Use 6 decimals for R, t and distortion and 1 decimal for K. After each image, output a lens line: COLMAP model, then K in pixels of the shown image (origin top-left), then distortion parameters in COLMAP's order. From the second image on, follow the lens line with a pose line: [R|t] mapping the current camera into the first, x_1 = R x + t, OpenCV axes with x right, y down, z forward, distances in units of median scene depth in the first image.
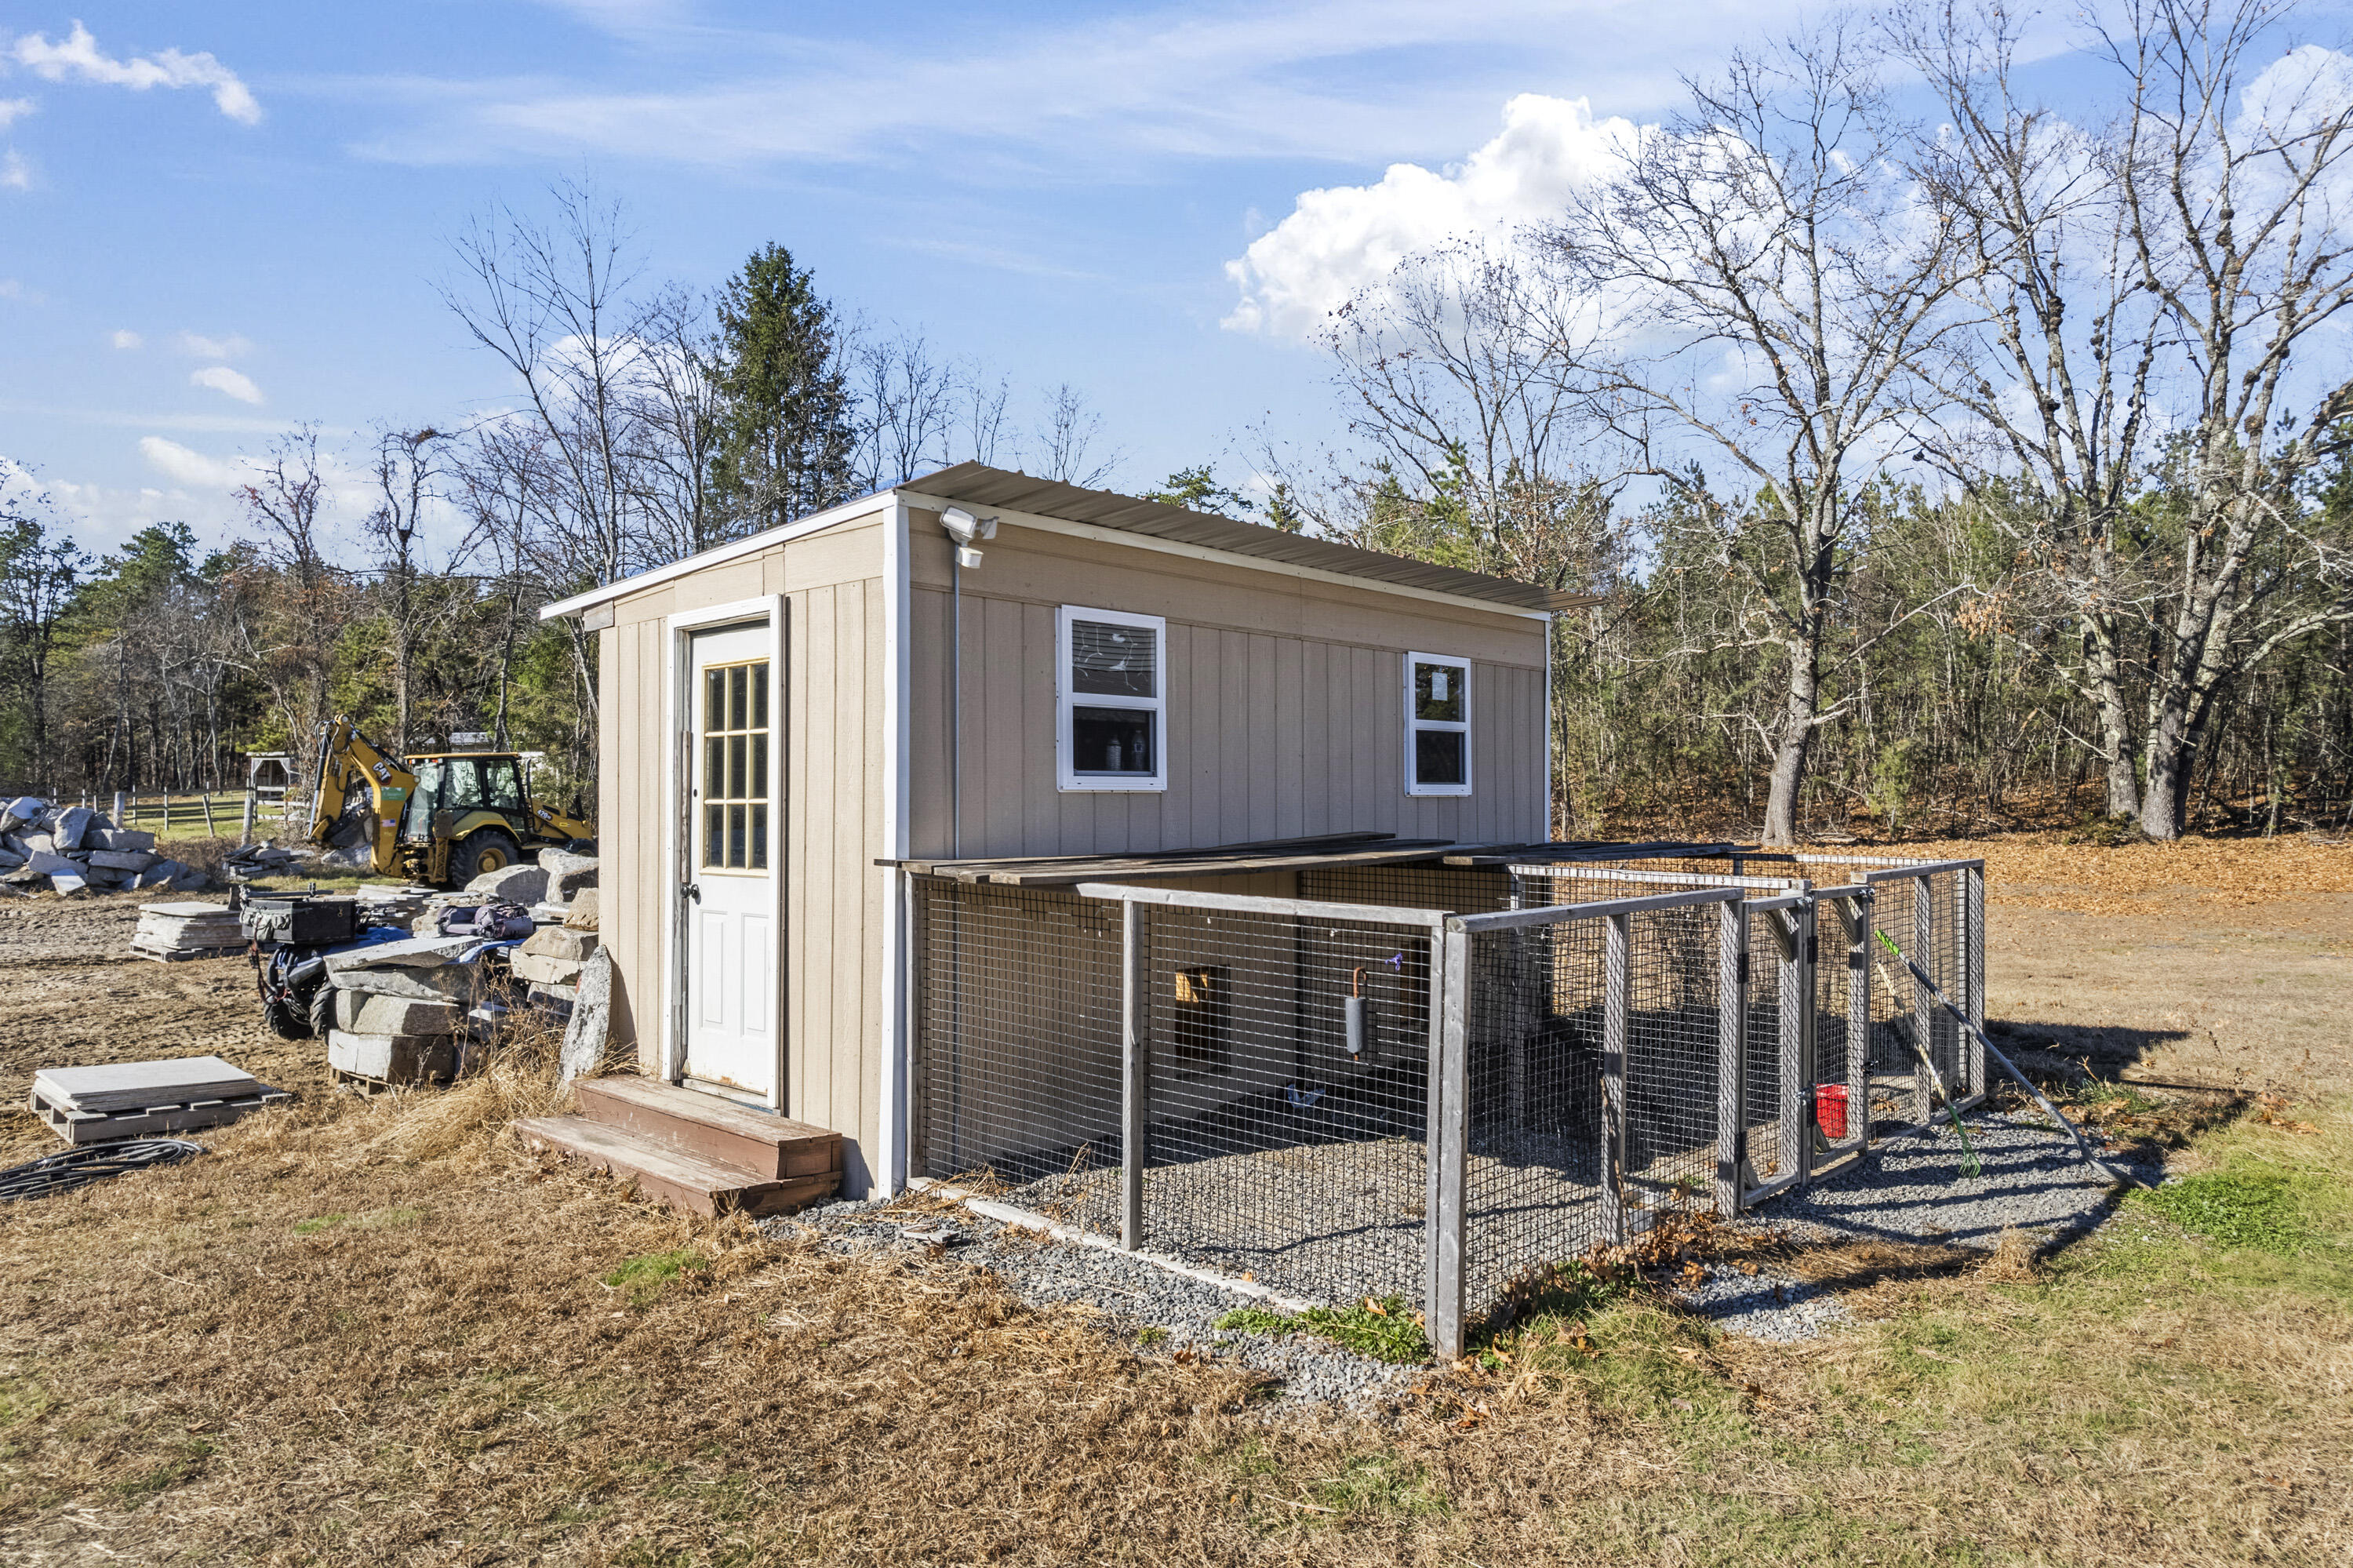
lens RADIAL K [[1501.0, 0, 1176.5], [0, 1501.0, 784.0], [0, 0, 1]] dist [-0.035242, 0.003839]
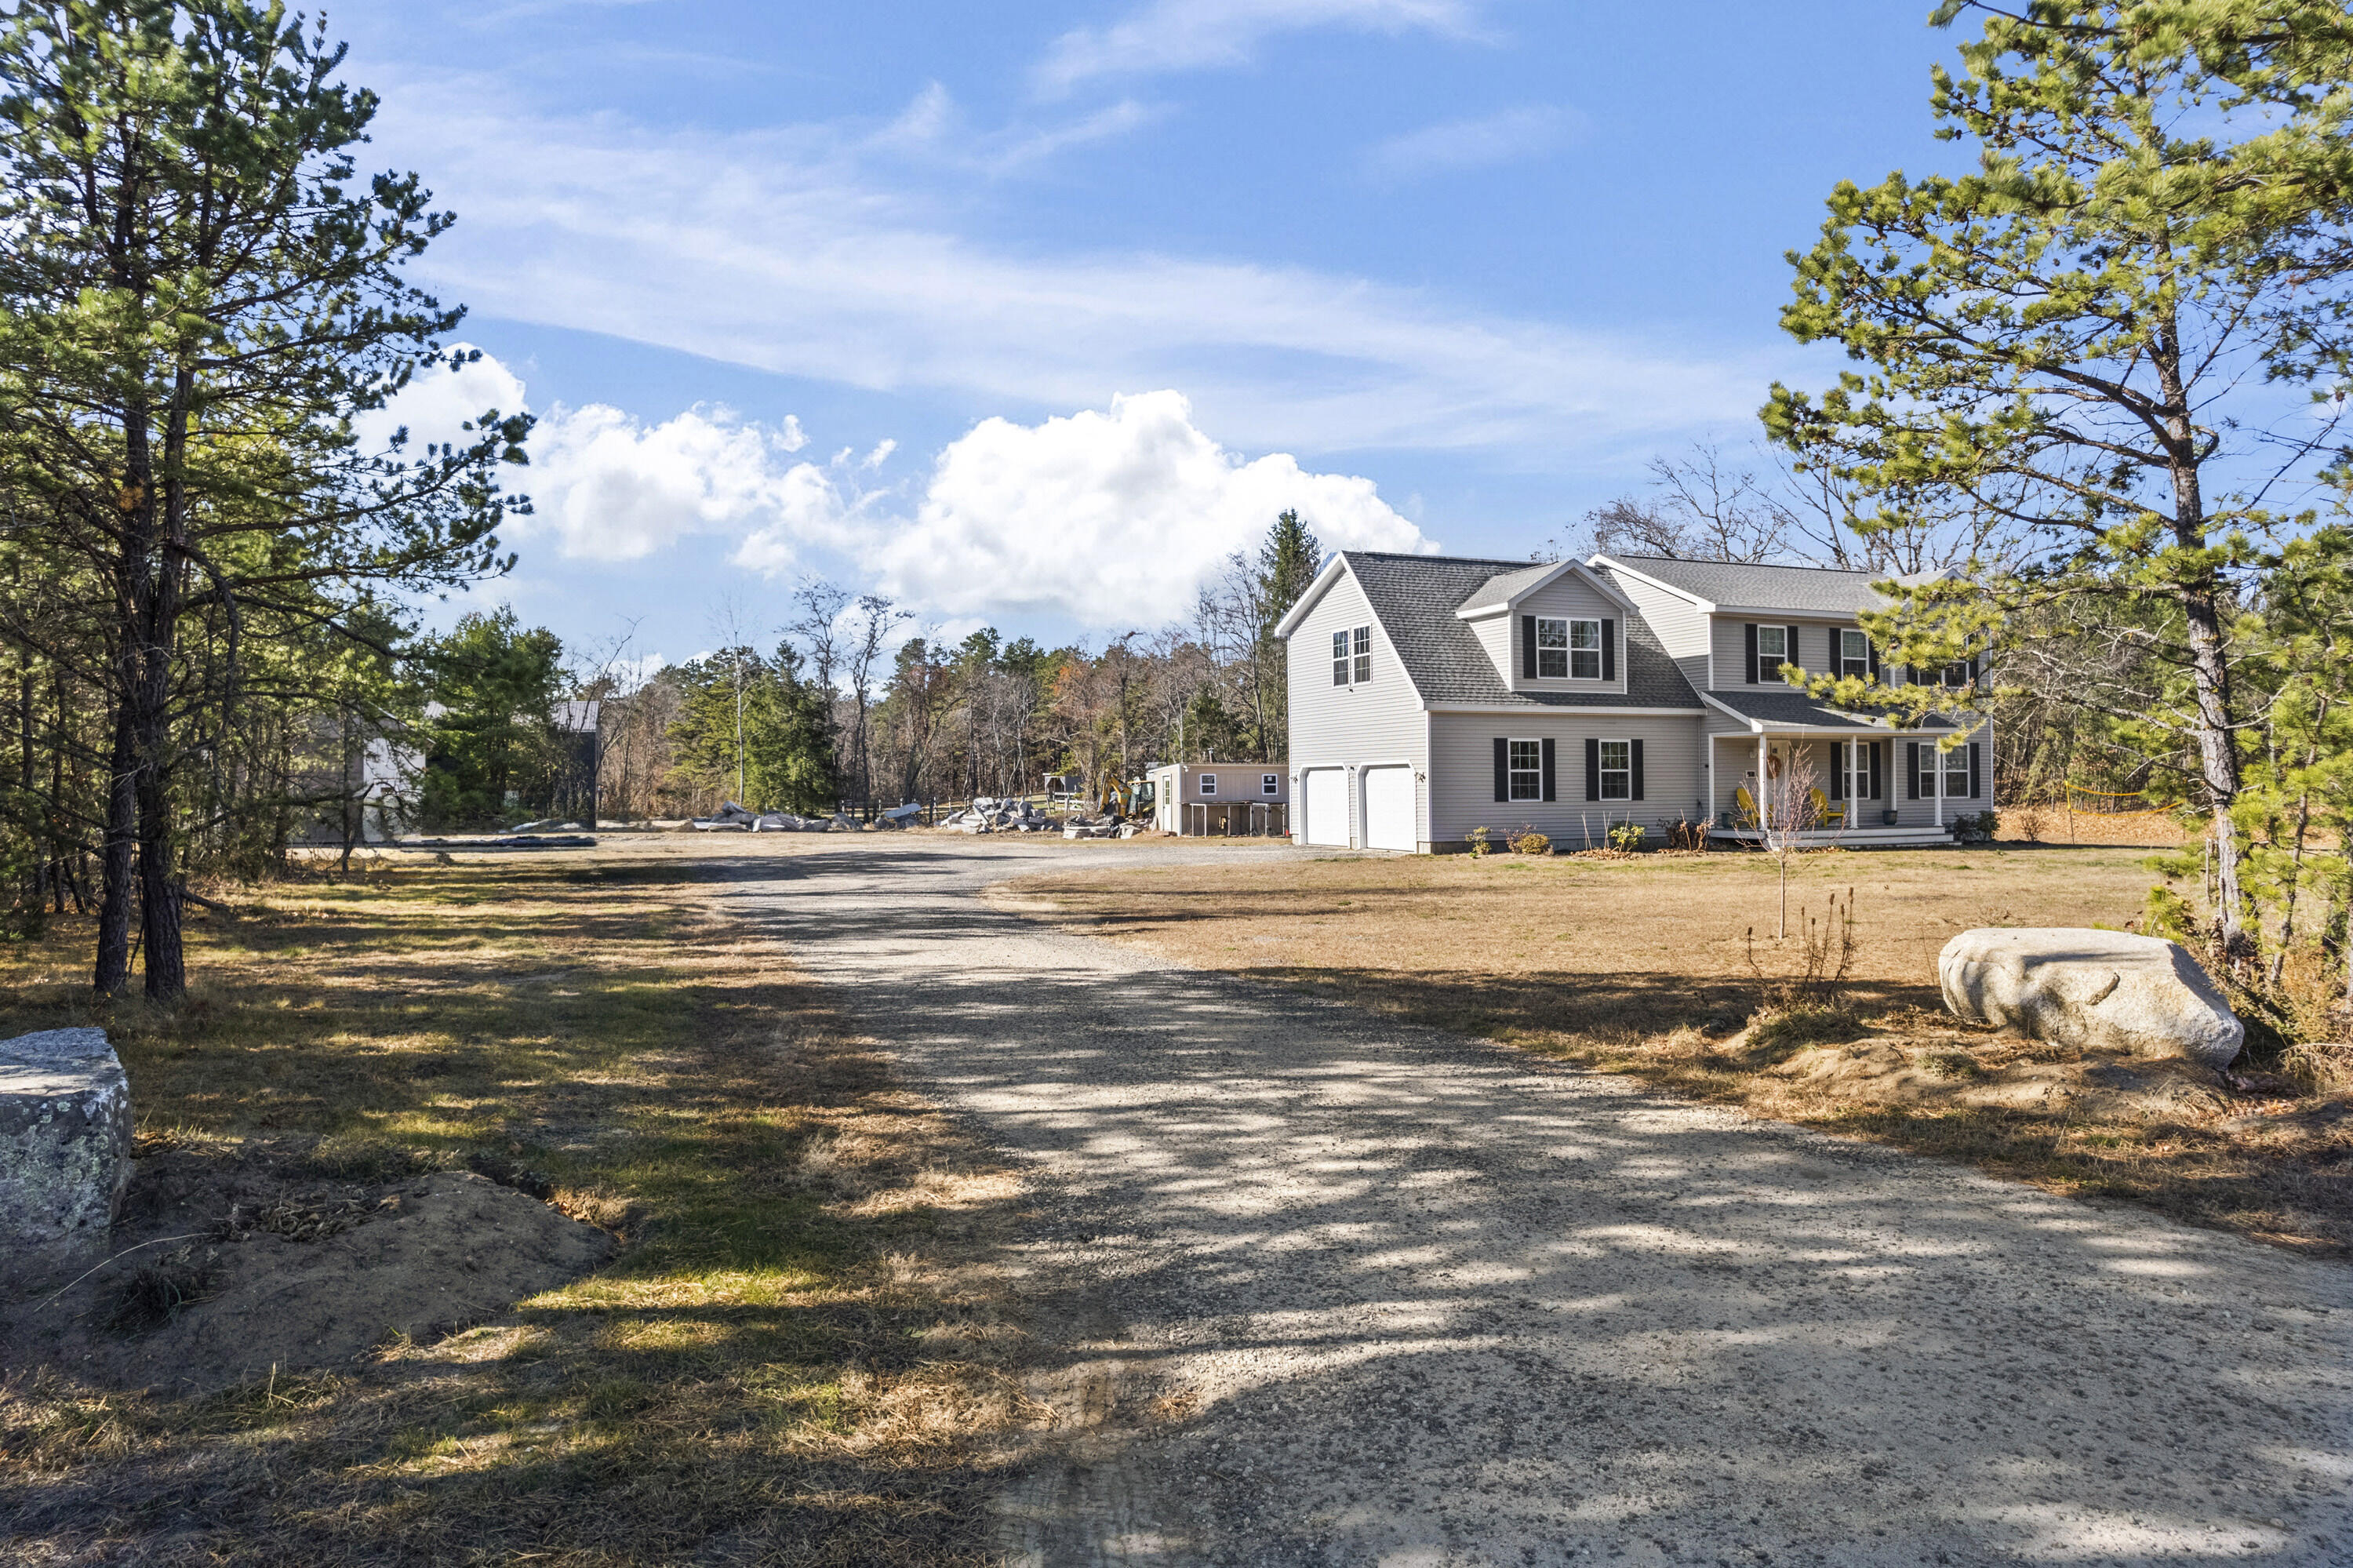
lens RADIAL K [[1501.0, 0, 1176.5], [0, 1501.0, 784.0], [0, 0, 1]] dist [-0.035242, 0.003839]
pose [[0.904580, -0.016887, -0.425970, 0.441343], [0.018648, 0.999826, -0.000037, -0.007995], [0.425897, -0.007910, 0.904737, -0.871038]]
